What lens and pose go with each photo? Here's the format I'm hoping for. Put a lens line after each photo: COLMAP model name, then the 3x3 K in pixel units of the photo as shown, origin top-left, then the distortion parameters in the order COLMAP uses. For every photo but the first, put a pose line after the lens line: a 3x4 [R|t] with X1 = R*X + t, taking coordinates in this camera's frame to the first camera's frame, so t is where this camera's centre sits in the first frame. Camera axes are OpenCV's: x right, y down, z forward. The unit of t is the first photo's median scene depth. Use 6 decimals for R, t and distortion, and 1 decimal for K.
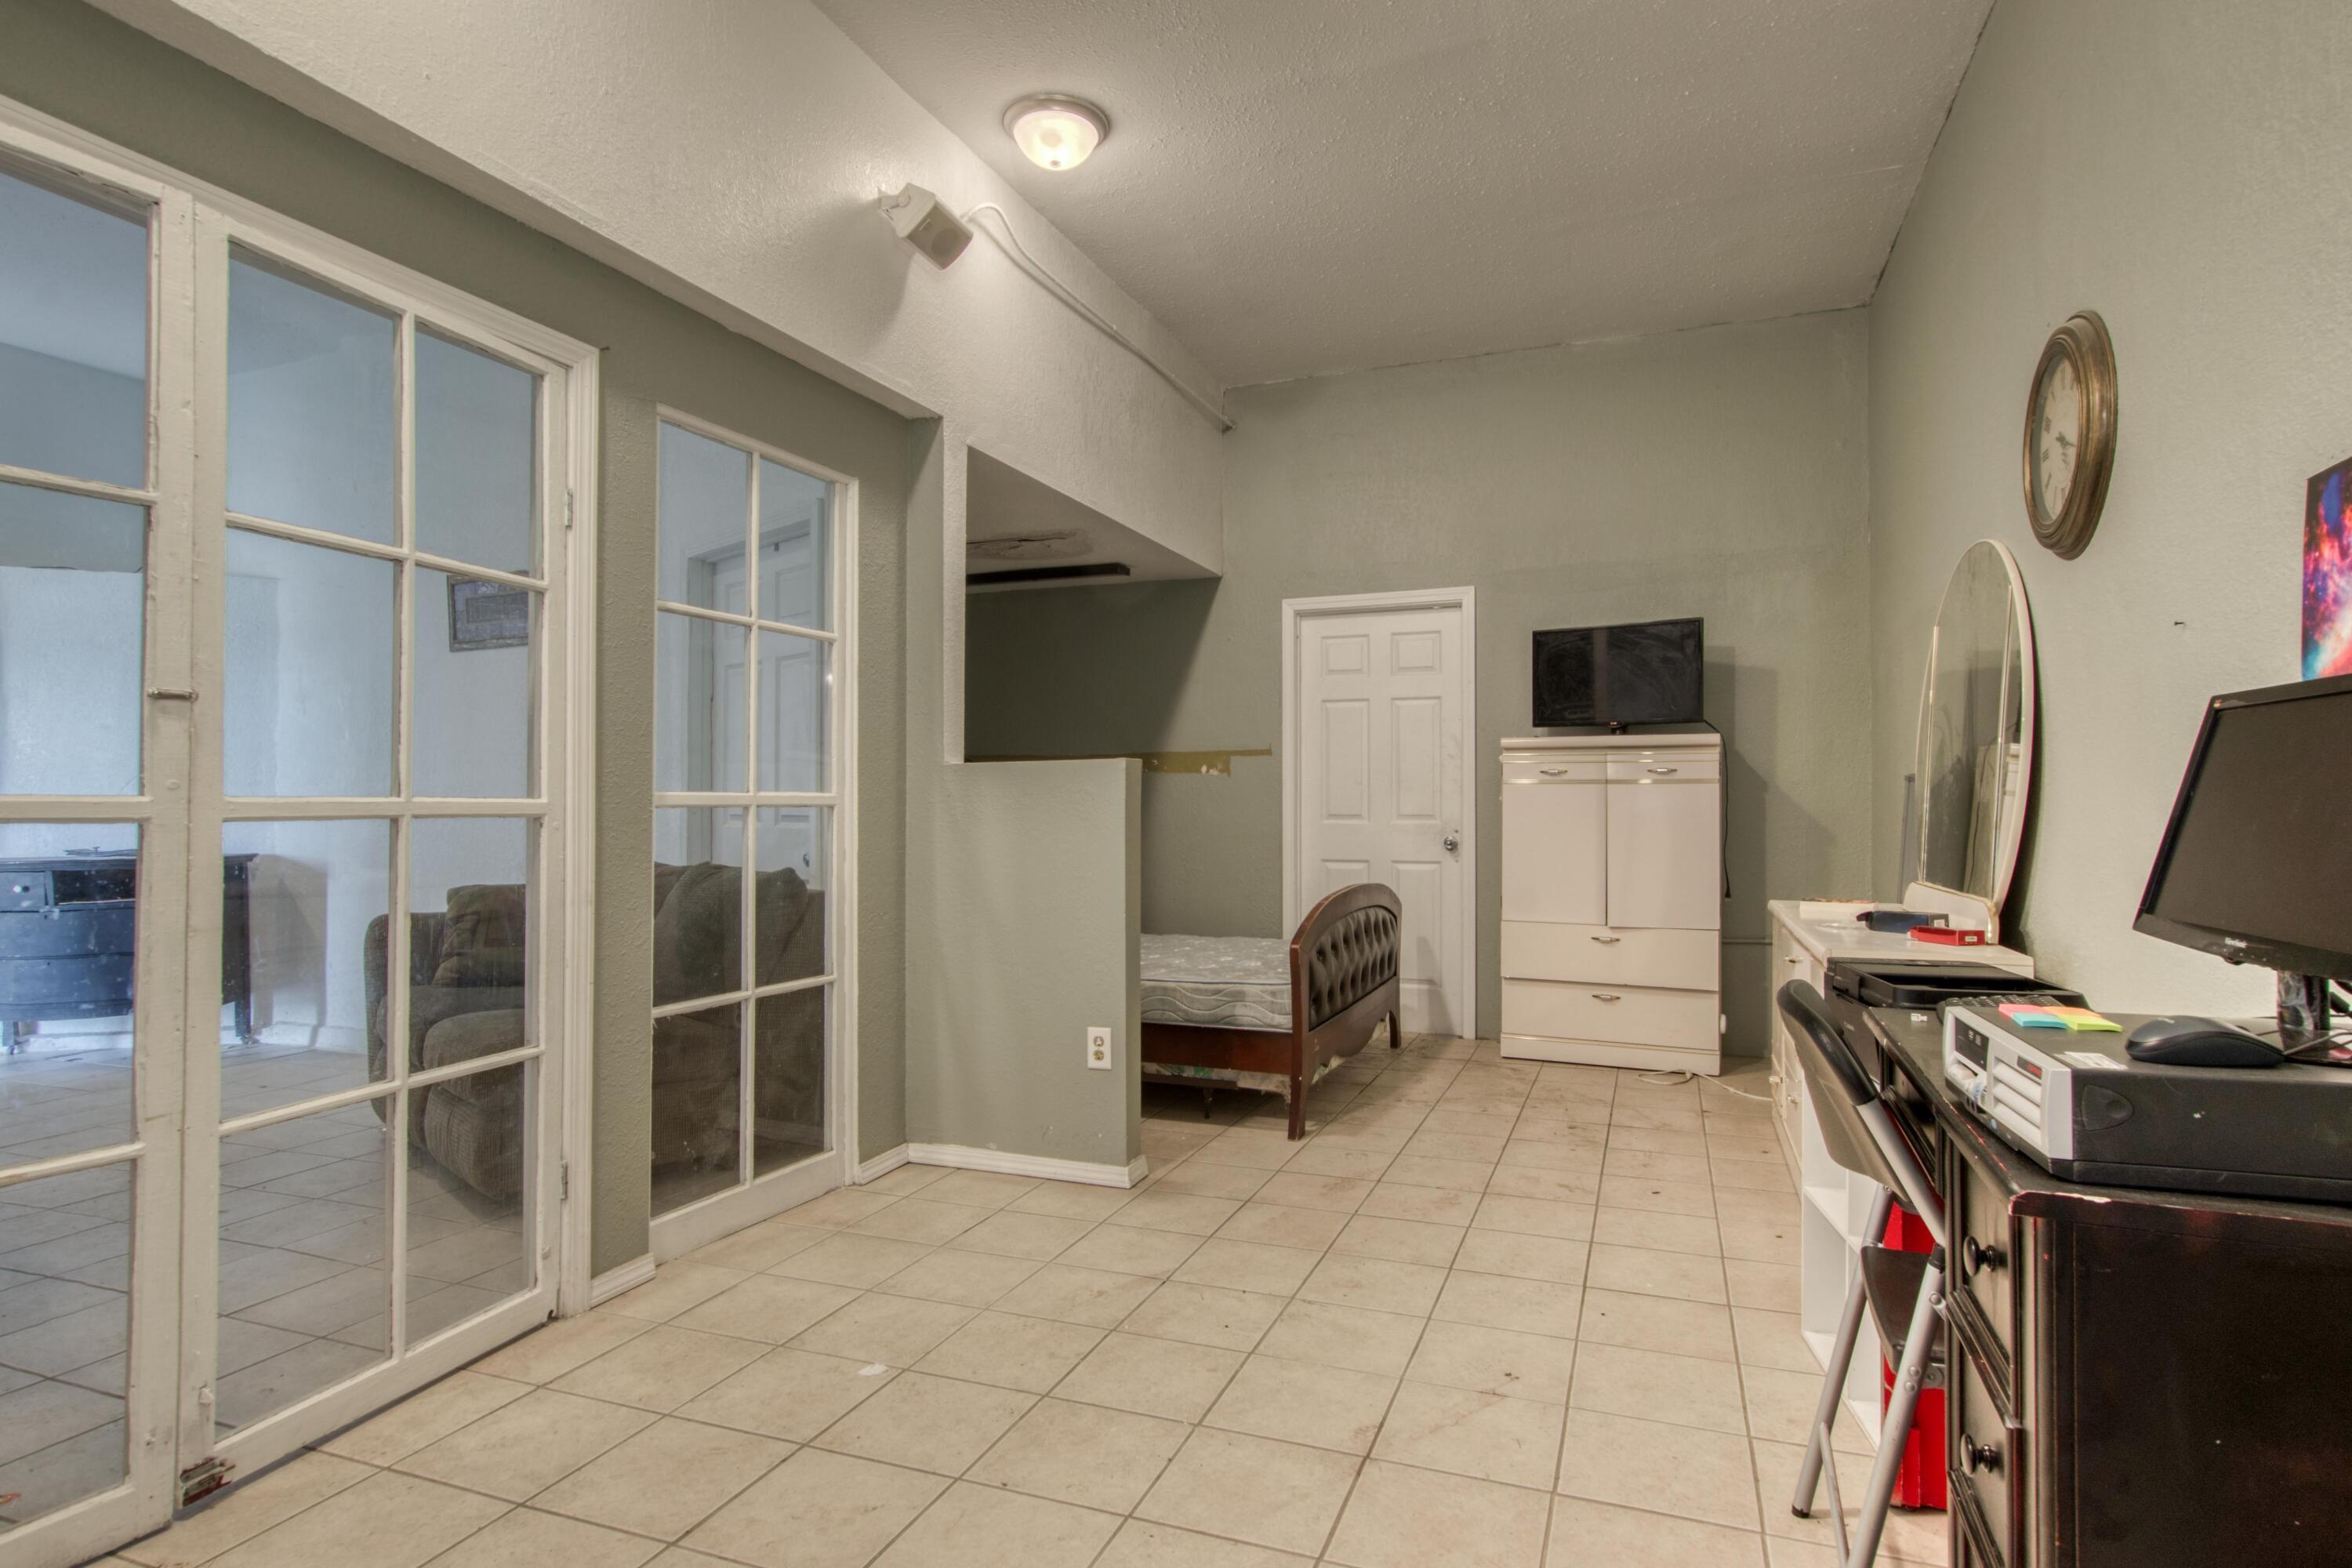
lens RADIAL K [[1234.9, 0, 1183.7], [0, 1234.9, 777.3], [0, 0, 1]] dist [0.029293, 0.000755]
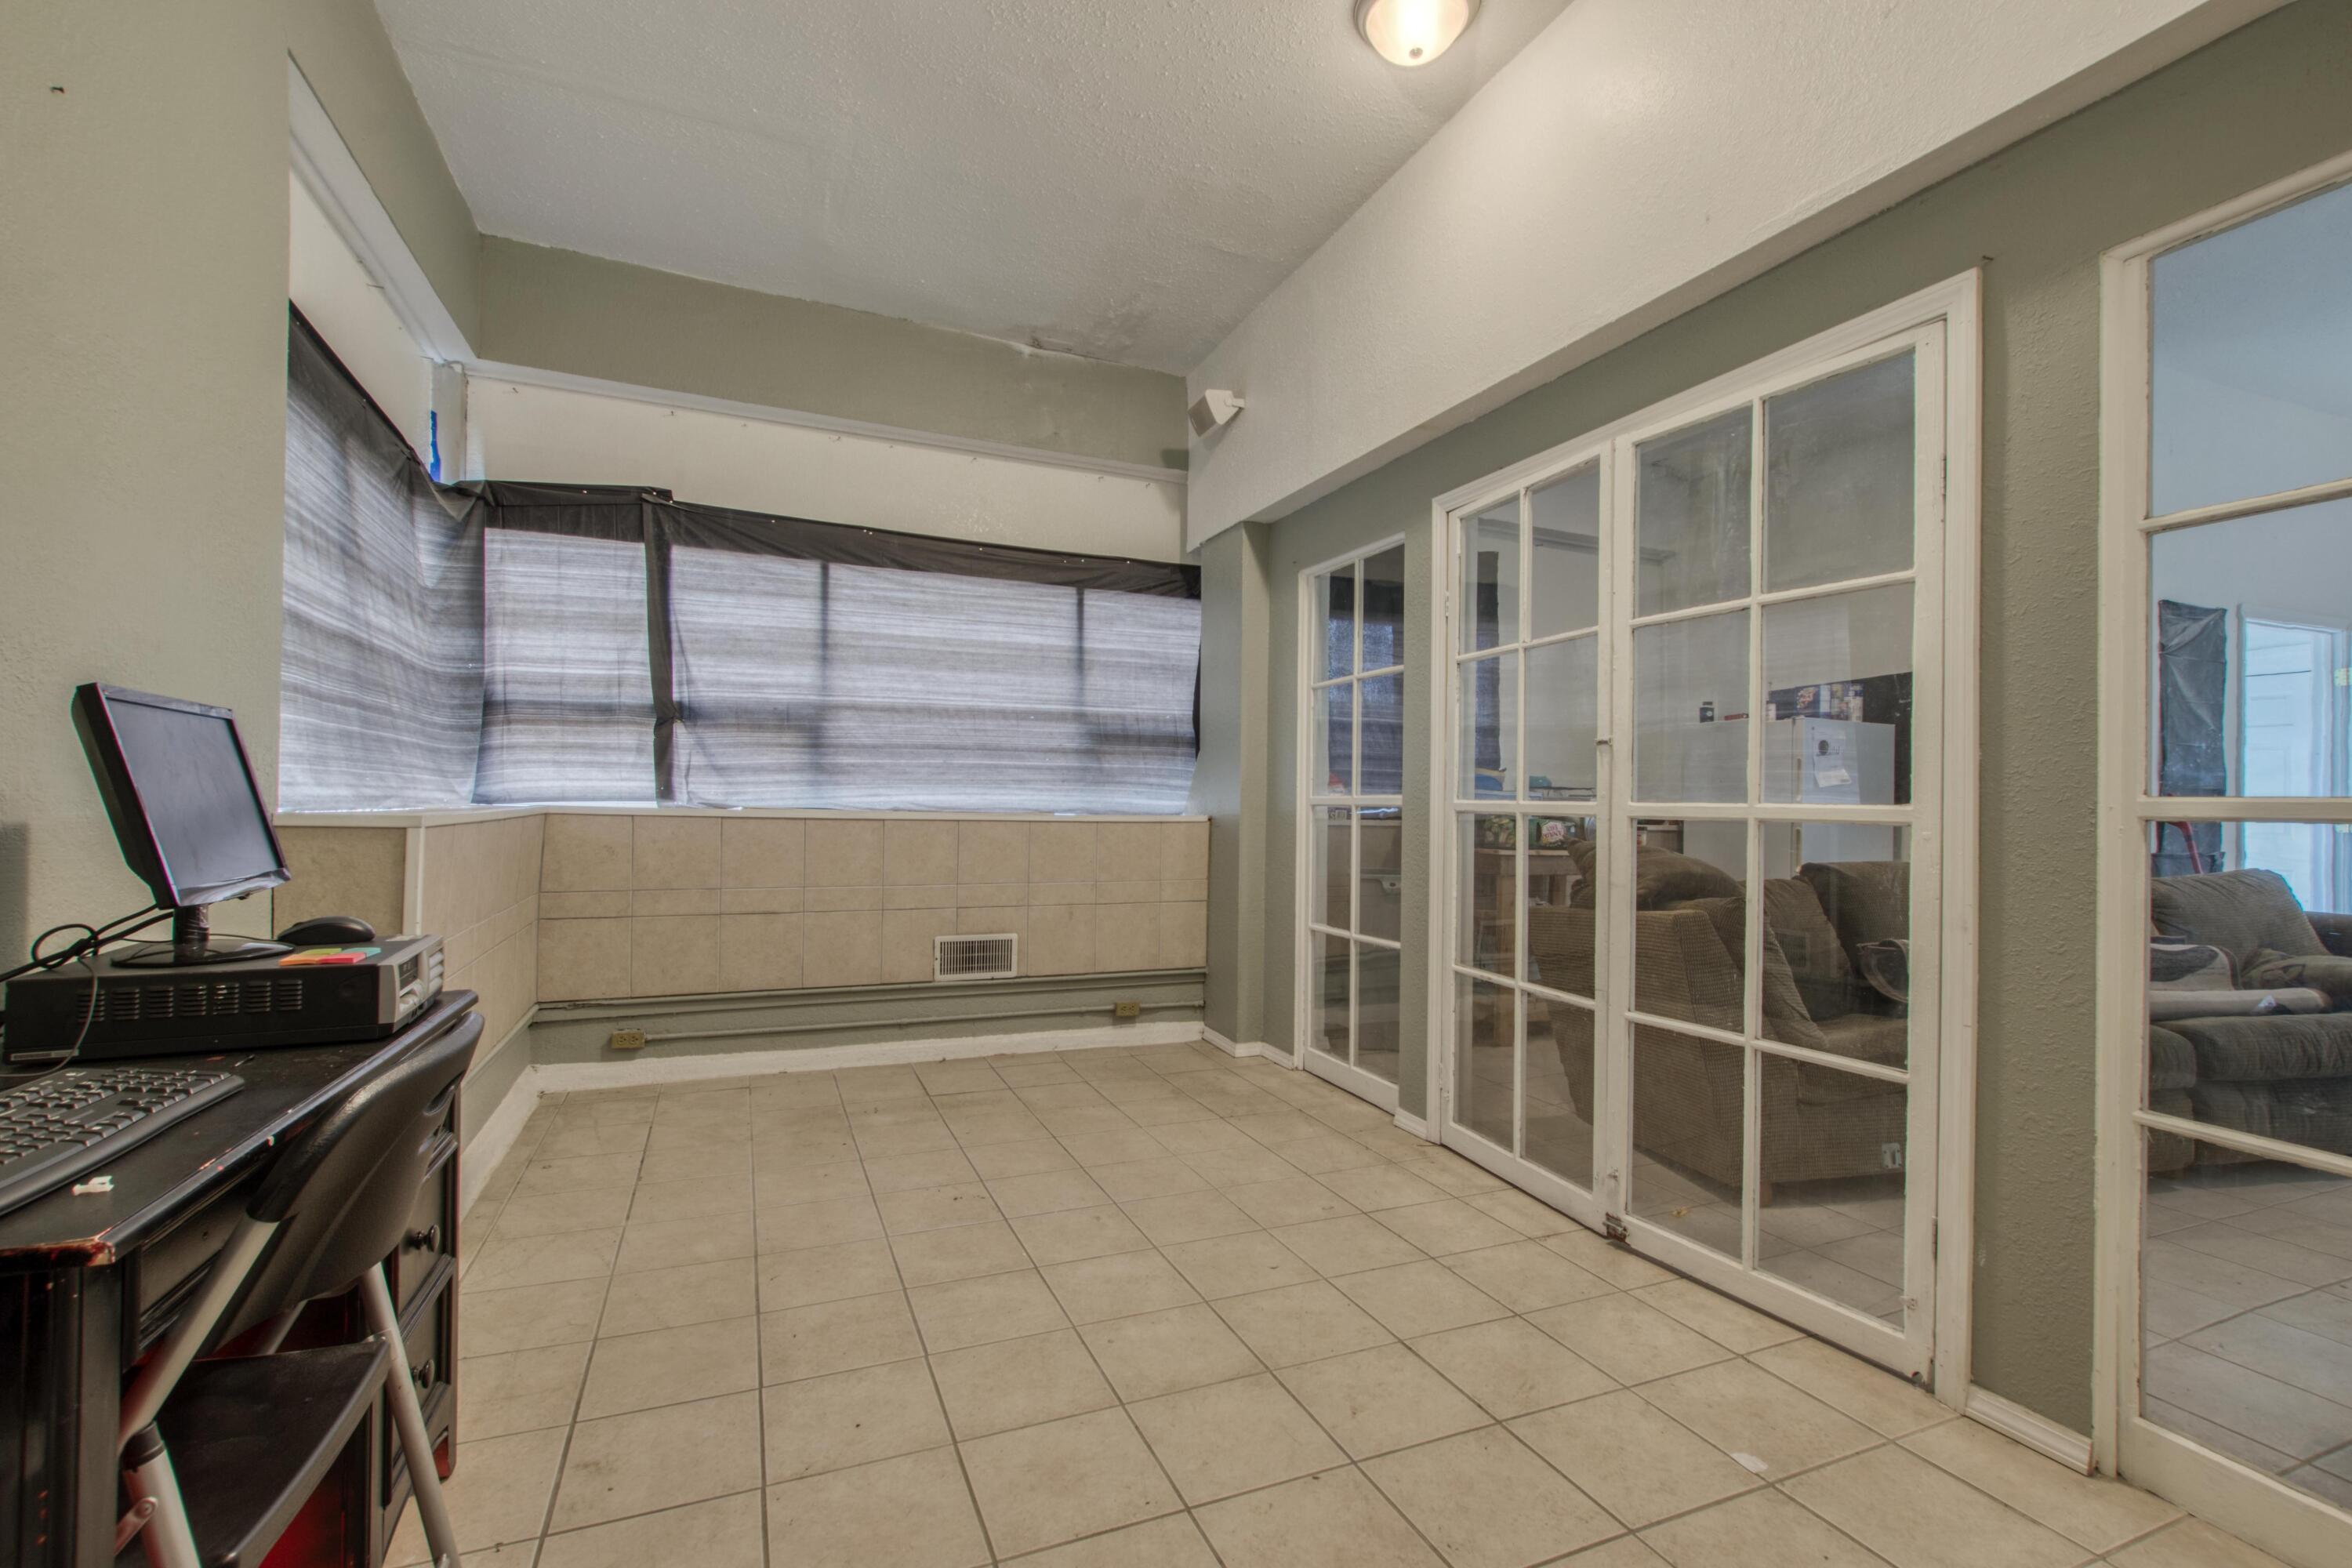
lens RADIAL K [[1066.6, 0, 1191.4], [0, 1066.6, 803.3], [0, 0, 1]] dist [-0.003441, -0.000212]
pose [[-0.717110, 0.005159, -0.696941, 0.448189], [0.010708, 0.999936, -0.003617, 0.008379], [0.696878, -0.010057, -0.717120, 1.290224]]
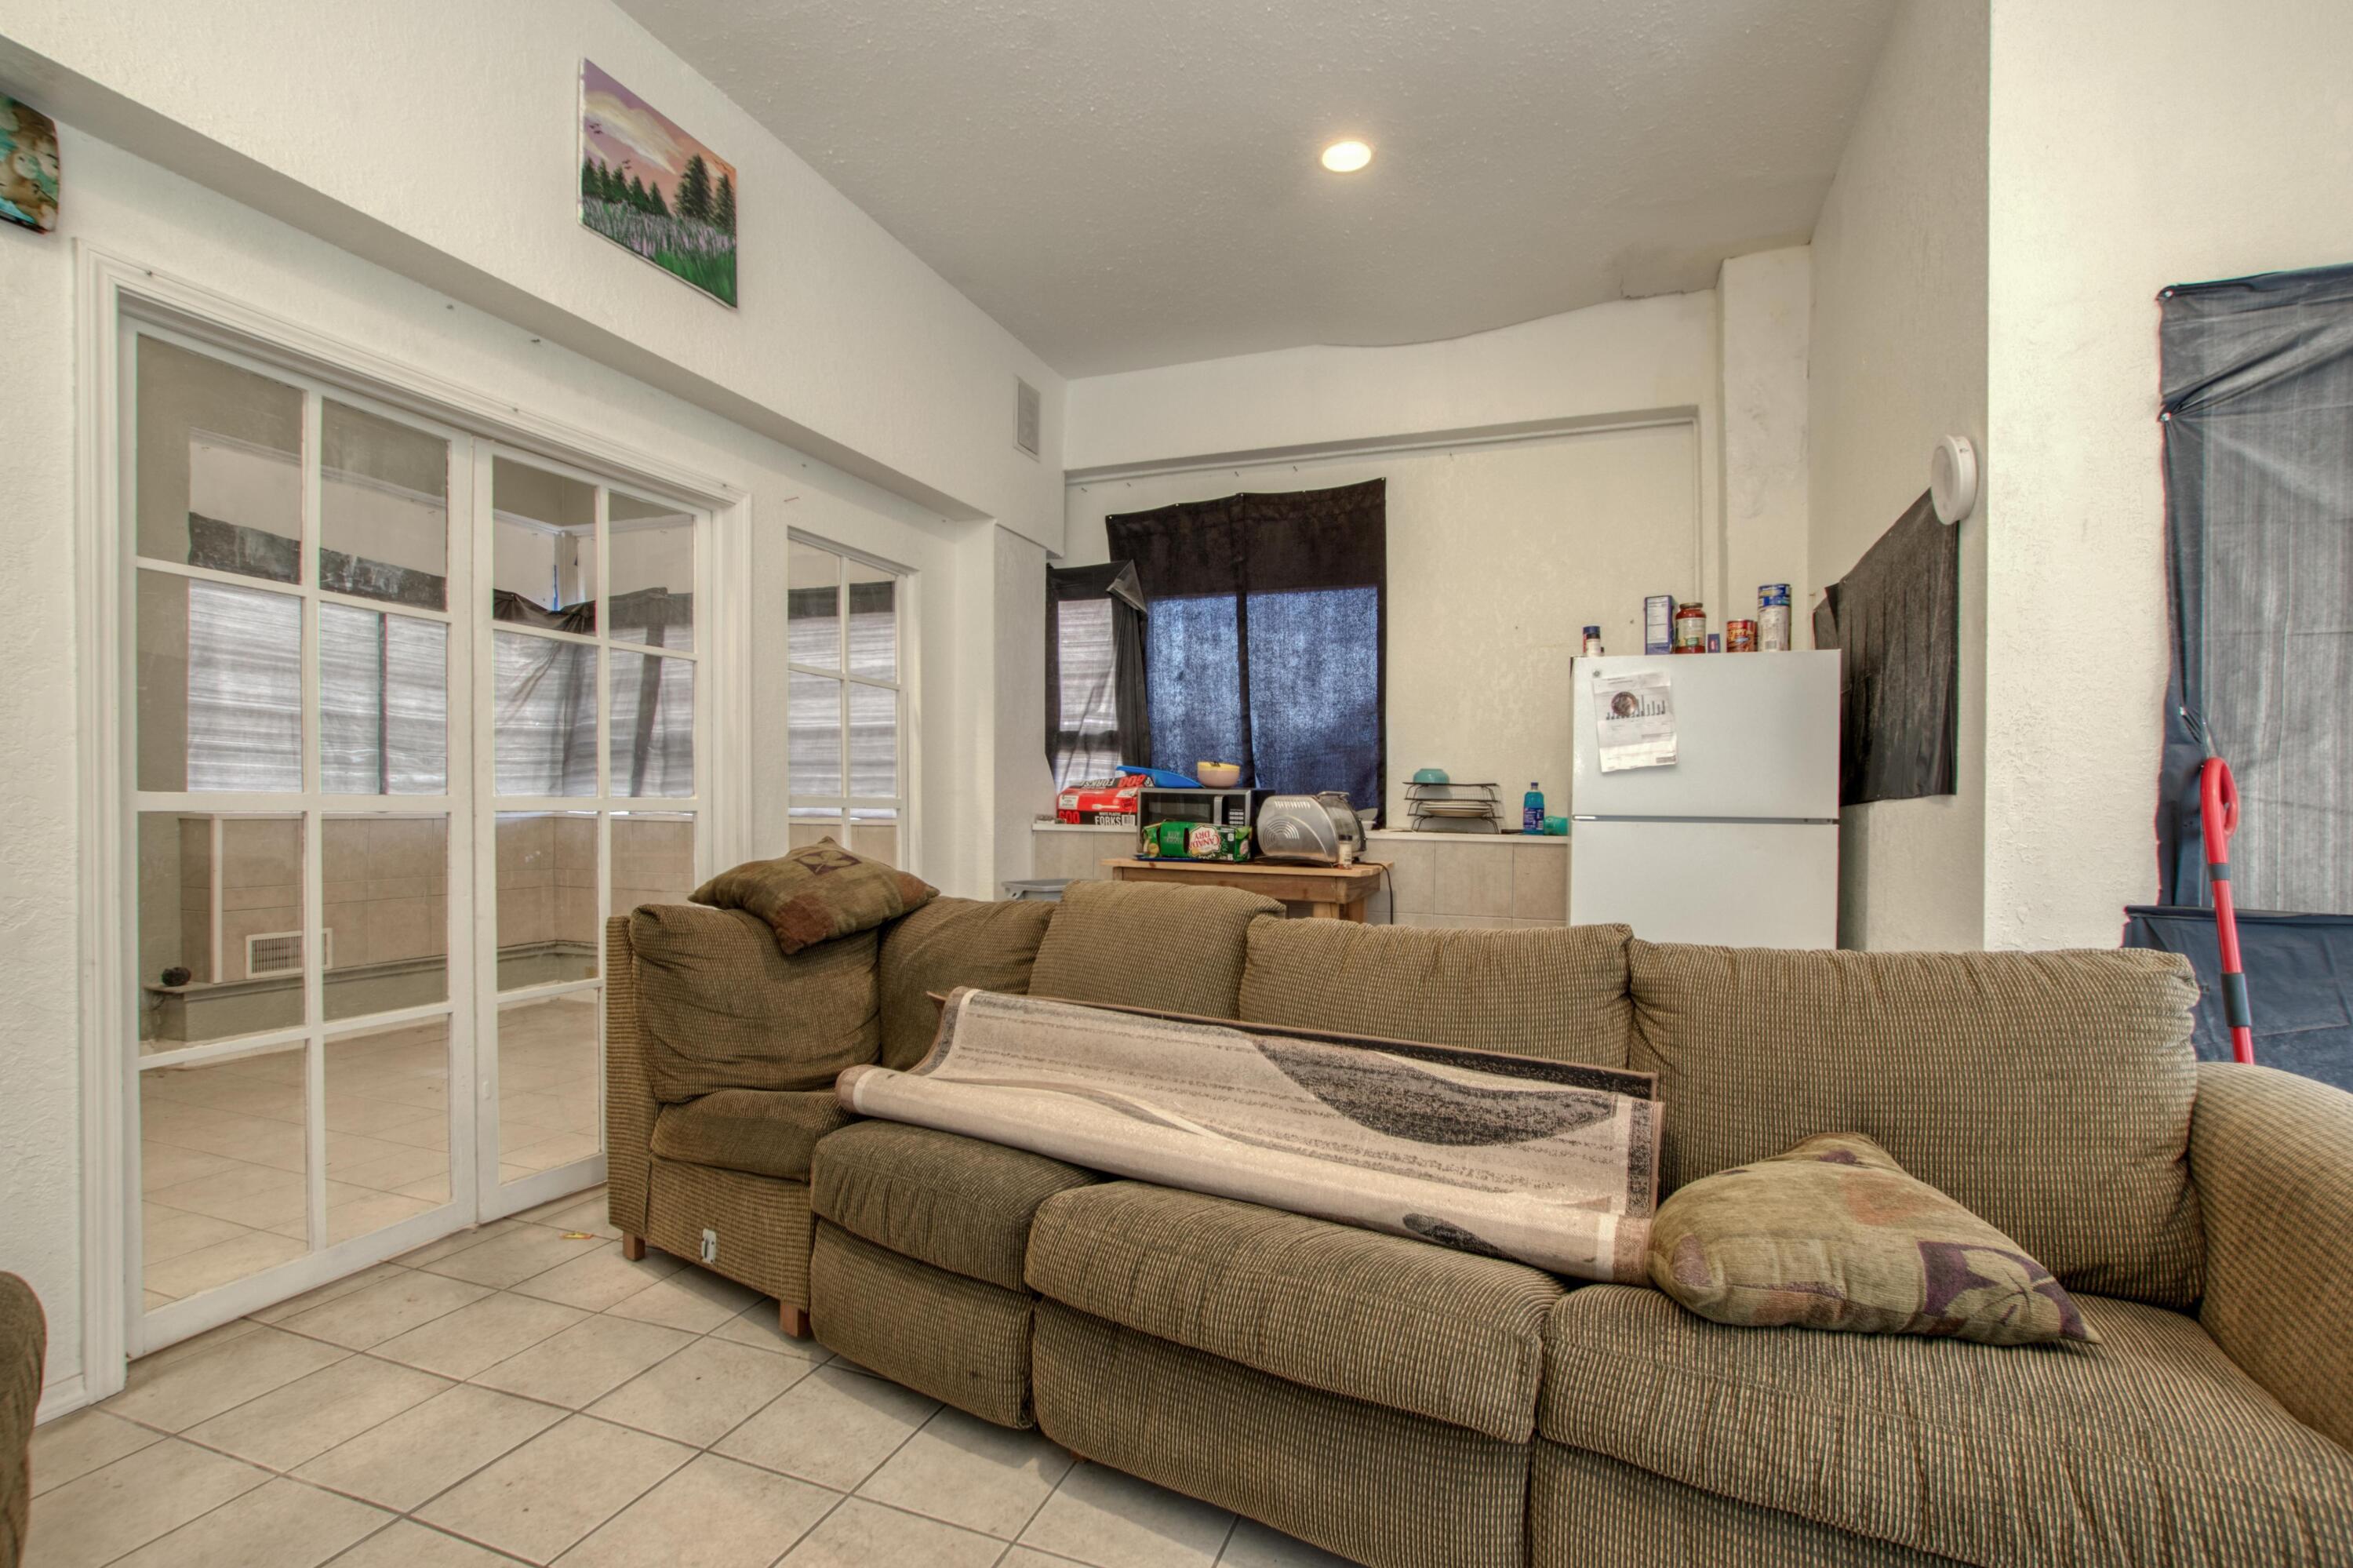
lens RADIAL K [[1067.1, 0, 1181.9], [0, 1067.1, 802.6], [0, 0, 1]] dist [-0.003441, -0.000212]
pose [[-0.999830, 0.016426, -0.008352, -1.337866], [0.016581, 0.999683, -0.018929, 0.035565], [0.008038, -0.019065, -0.999786, 1.886207]]
